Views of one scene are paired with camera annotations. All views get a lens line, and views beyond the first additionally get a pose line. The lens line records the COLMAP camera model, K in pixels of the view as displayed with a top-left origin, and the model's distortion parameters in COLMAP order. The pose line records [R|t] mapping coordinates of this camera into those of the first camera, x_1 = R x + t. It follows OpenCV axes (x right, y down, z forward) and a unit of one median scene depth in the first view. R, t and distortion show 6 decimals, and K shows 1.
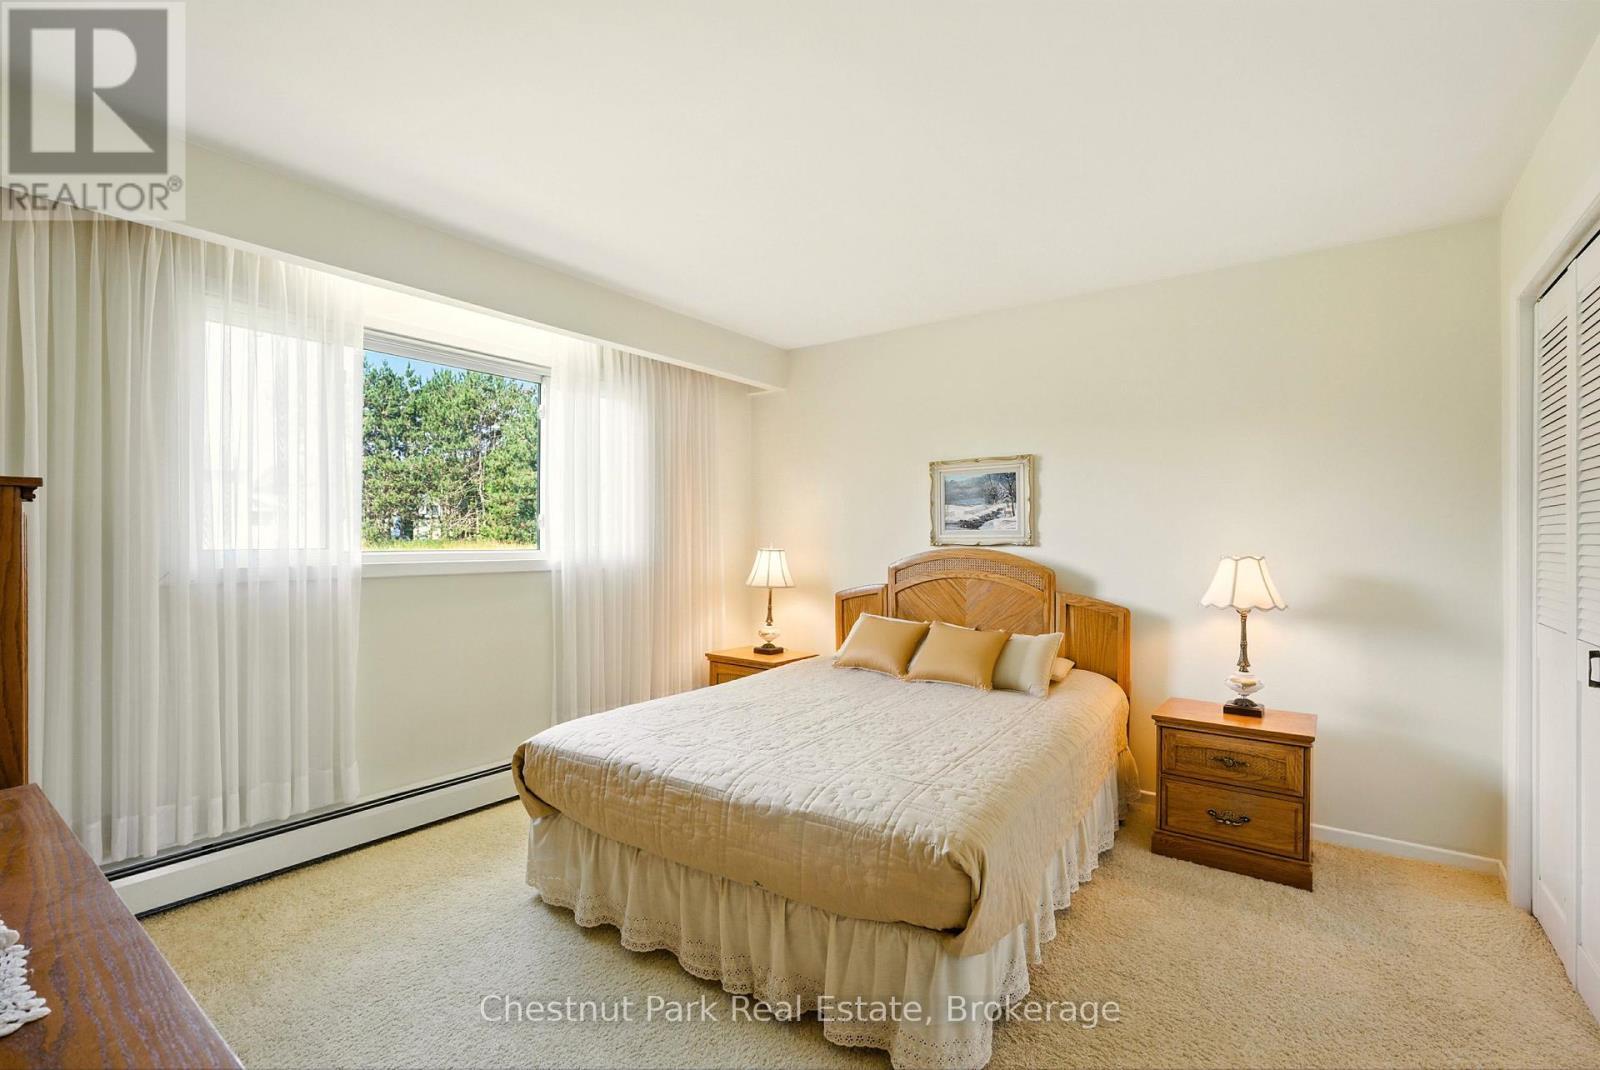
lens RADIAL K [[722.2, 0, 800.0], [0, 722.2, 535.0], [0, 0, 1]] dist [-0.009536, 0.000226]
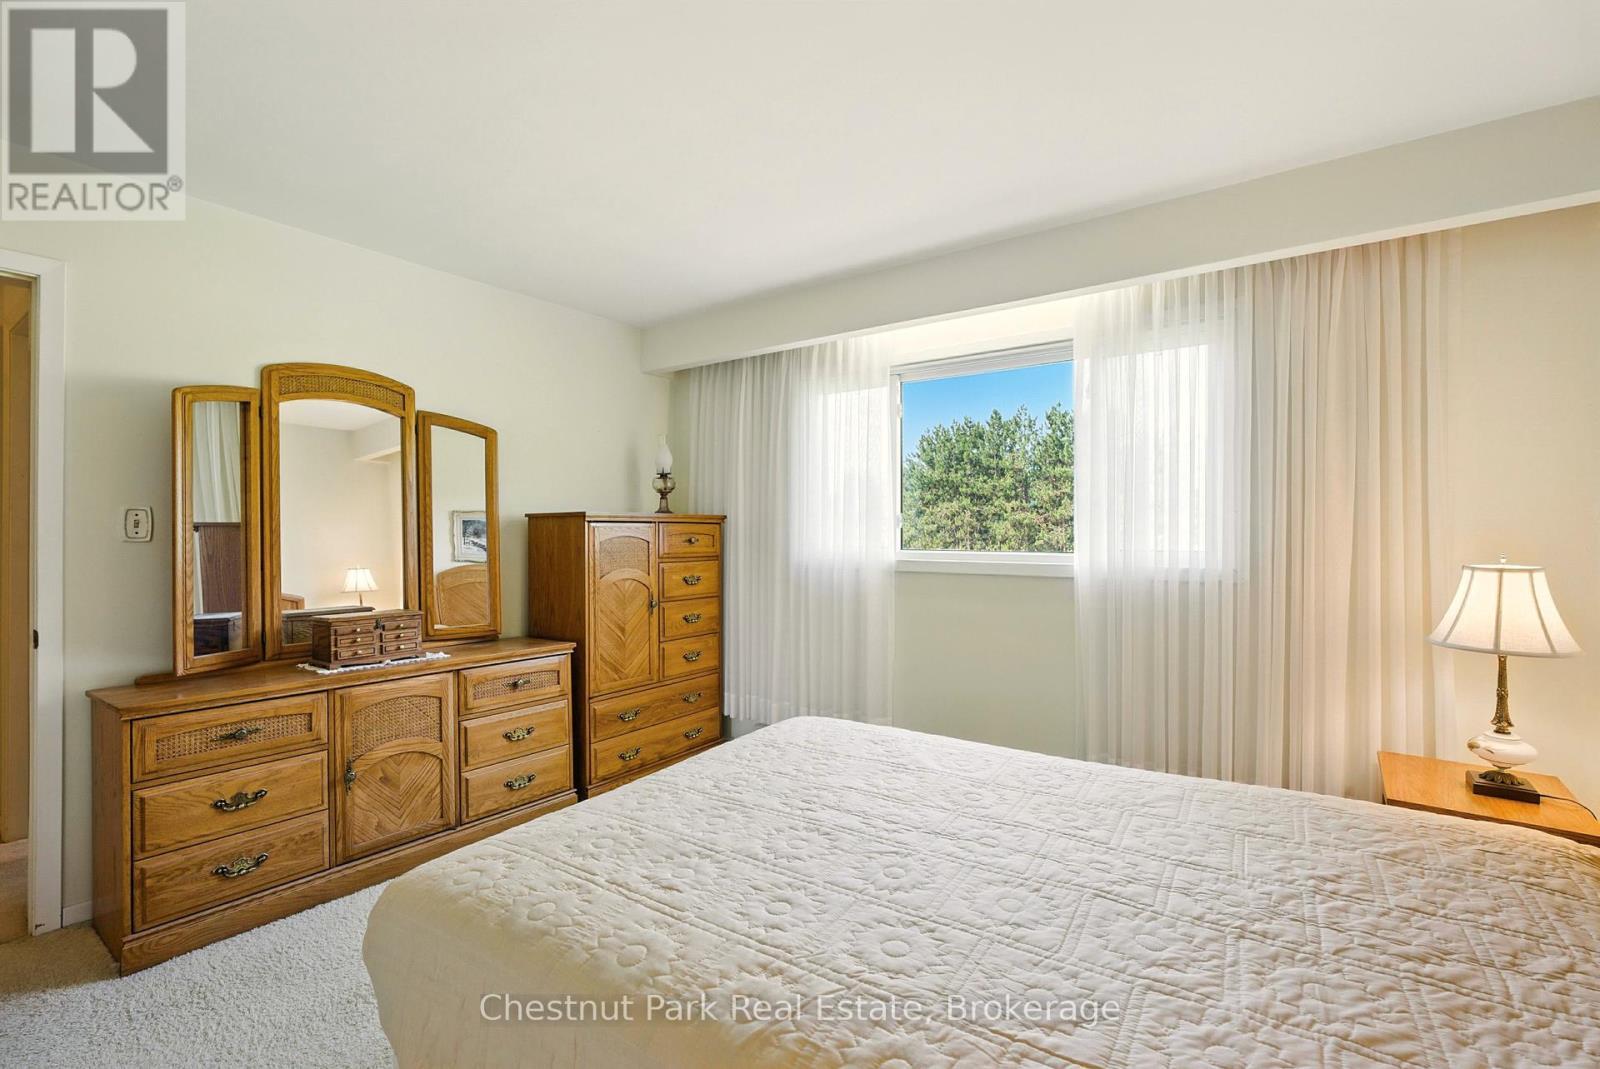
lens RADIAL K [[722.2, 0, 800.0], [0, 722.2, 534.5], [0, 0, 1]] dist [-0.009536, 0.000226]
pose [[0.006094, -0.004669, -0.999971, 0.498991], [-0.001641, 0.999988, -0.004679, 0.002383], [0.999980, 0.001670, 0.006086, 0.672900]]
